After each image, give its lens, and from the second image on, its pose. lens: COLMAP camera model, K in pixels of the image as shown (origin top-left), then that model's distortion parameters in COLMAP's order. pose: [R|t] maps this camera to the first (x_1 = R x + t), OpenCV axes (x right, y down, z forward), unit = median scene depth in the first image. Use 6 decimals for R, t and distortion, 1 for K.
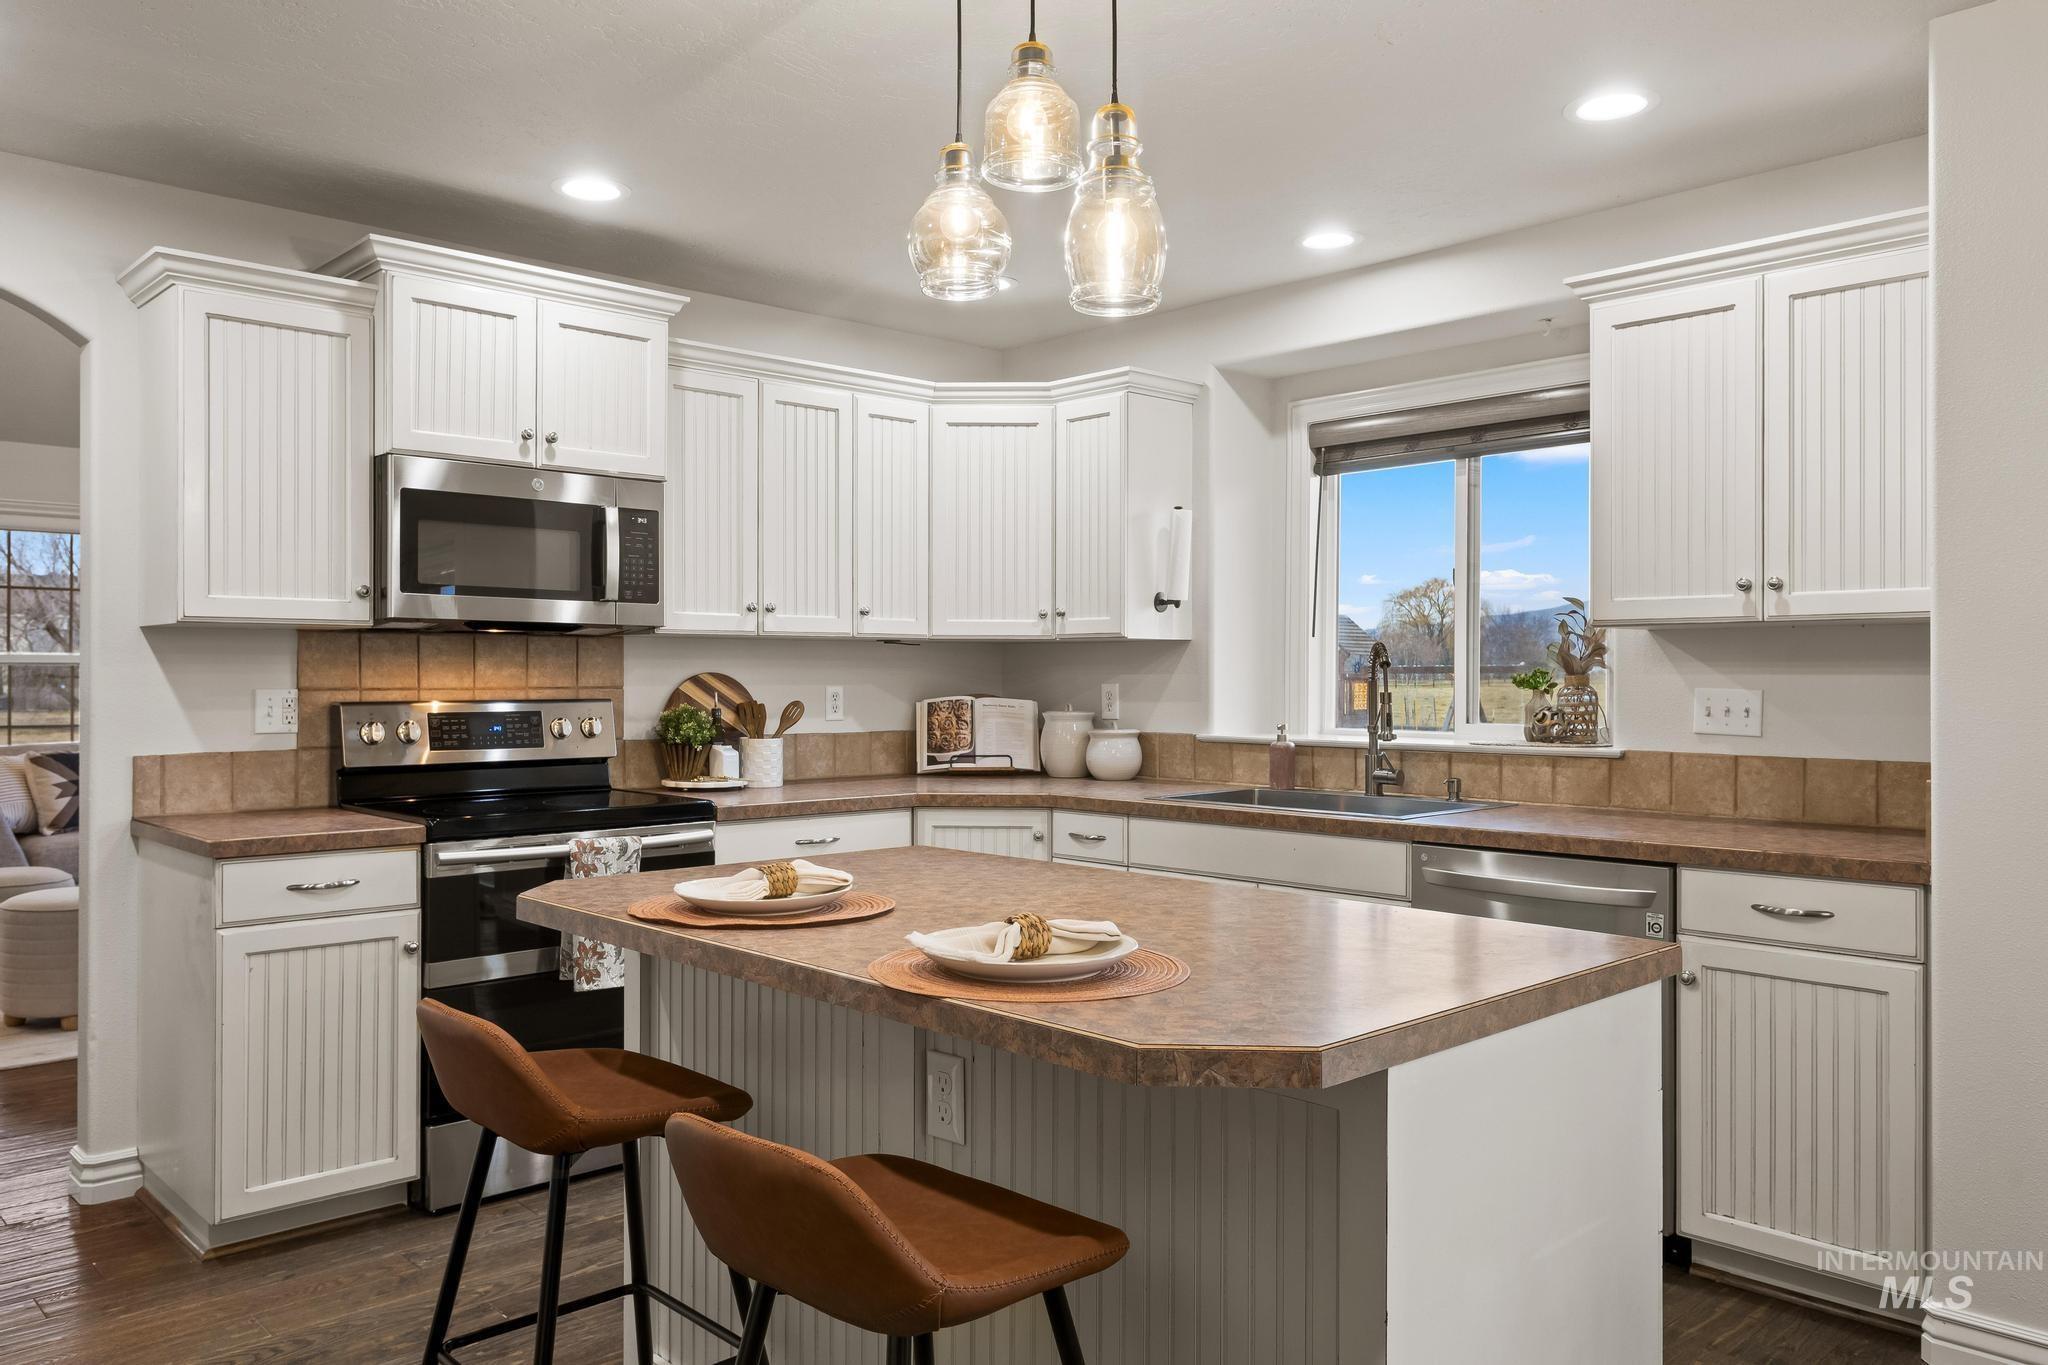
lens RADIAL K [[1499.6, 0, 1031.9], [0, 1499.6, 676.2], [0, 0, 1]] dist [-0.000924, 0.006254]
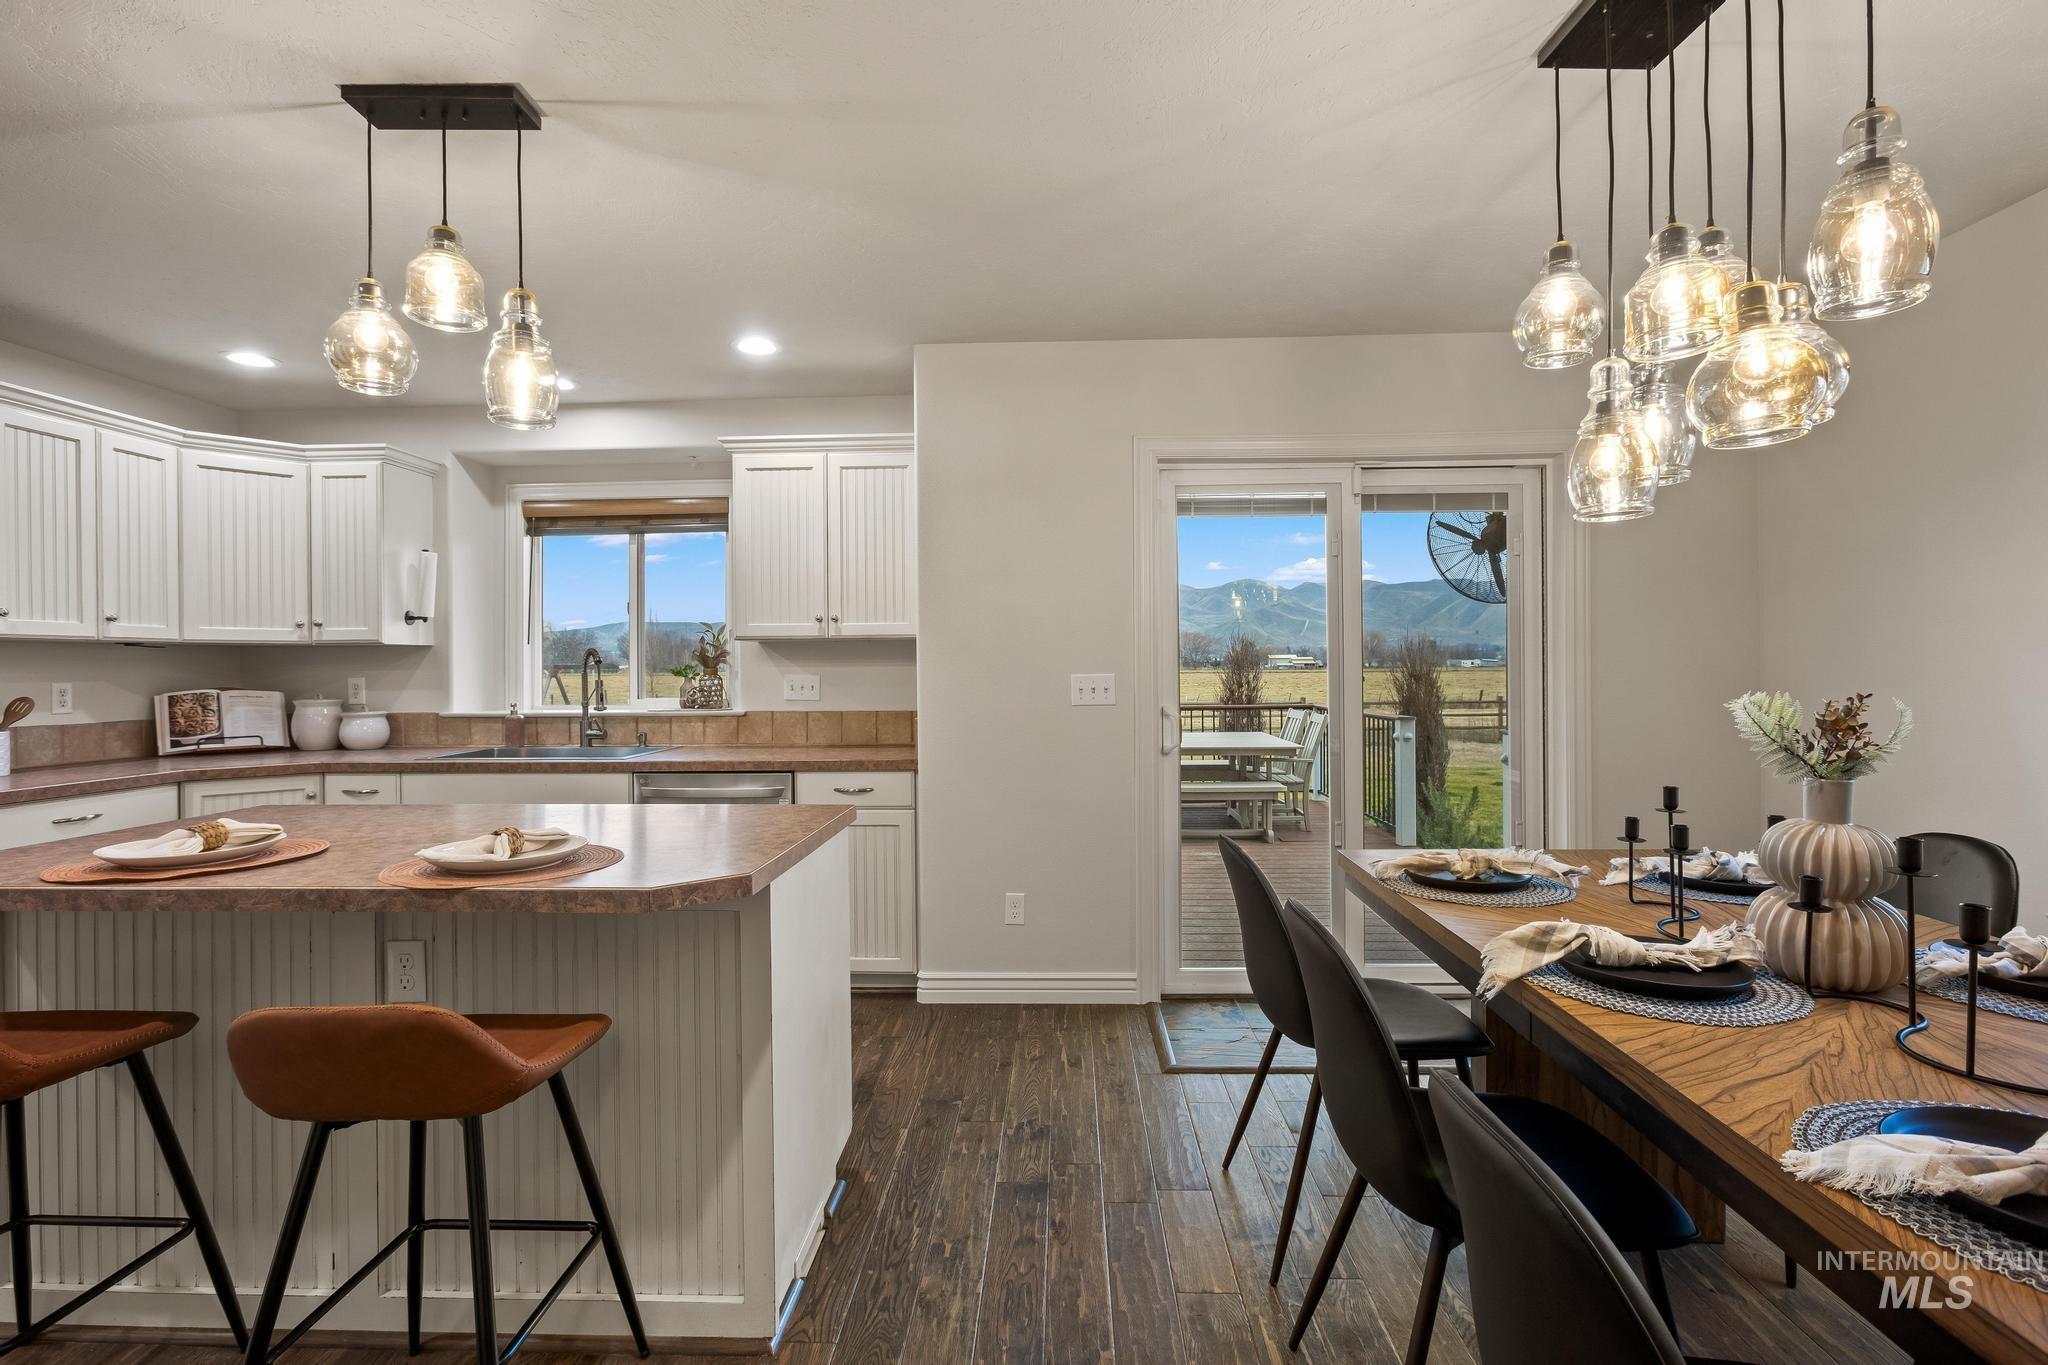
lens RADIAL K [[937.8, 0, 1029.7], [0, 937.8, 672.1], [0, 0, 1]] dist [-0.010631, 0.005296]
pose [[0.718034, -0.009988, 0.695936, -0.119094], [0.008989, 0.999947, 0.005076, 0.001500], [-0.695950, 0.002611, 0.718086, -0.014095]]
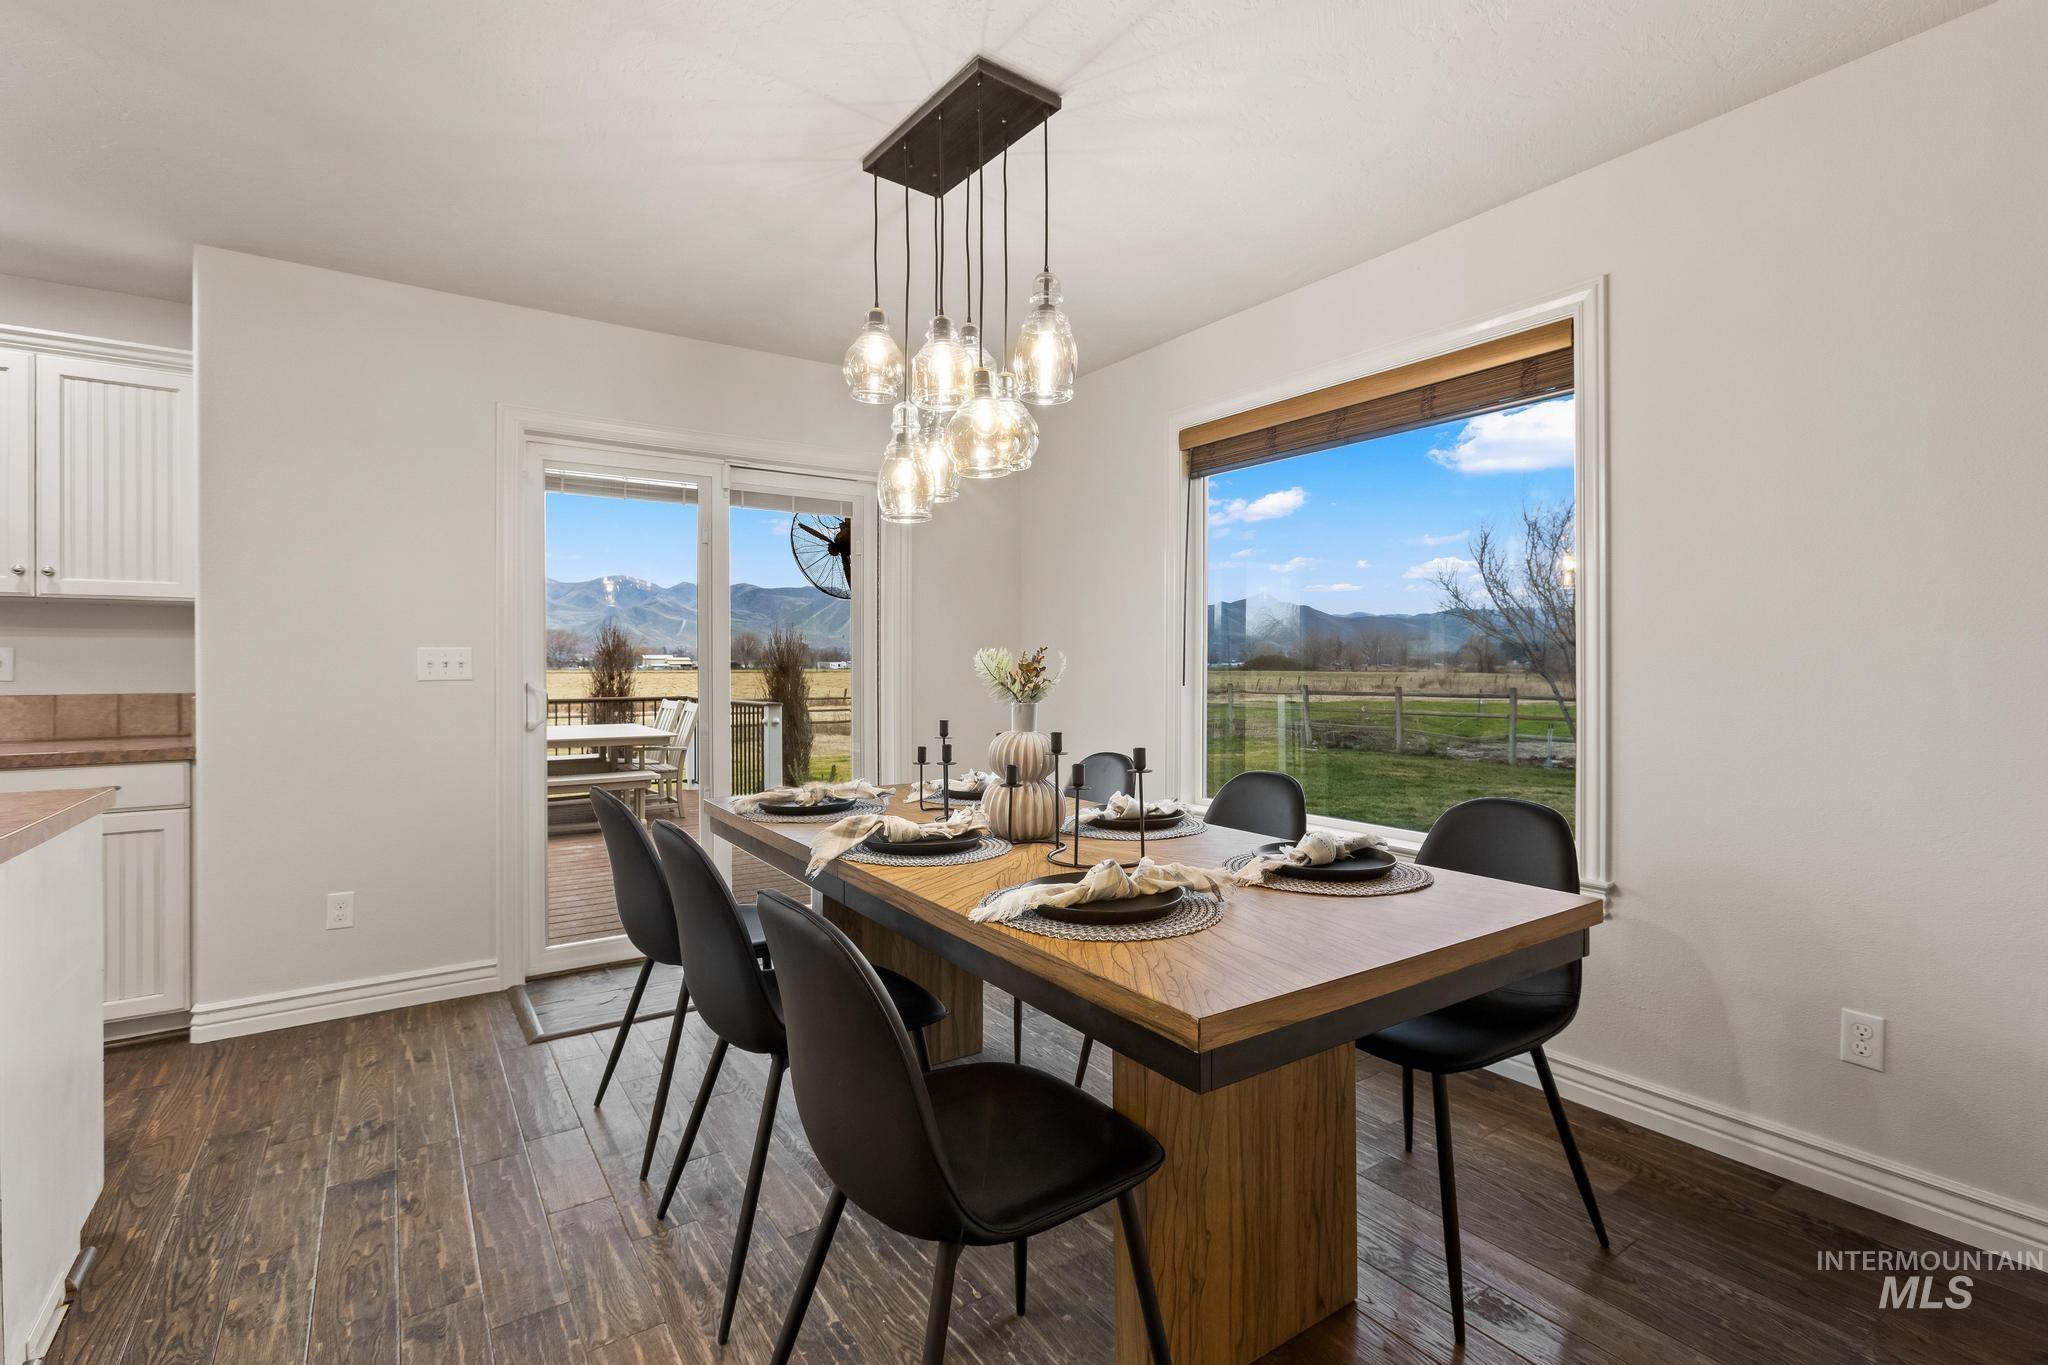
lens RADIAL K [[937.8, 0, 1022.4], [0, 937.8, 667.9], [0, 0, 1]] dist [-0.010631, 0.005296]
pose [[0.165634, -0.001855, 0.986186, -0.185147], [0.000763, 0.999998, 0.001753, 0.023865], [-0.986187, 0.000462, 0.165635, -0.056452]]
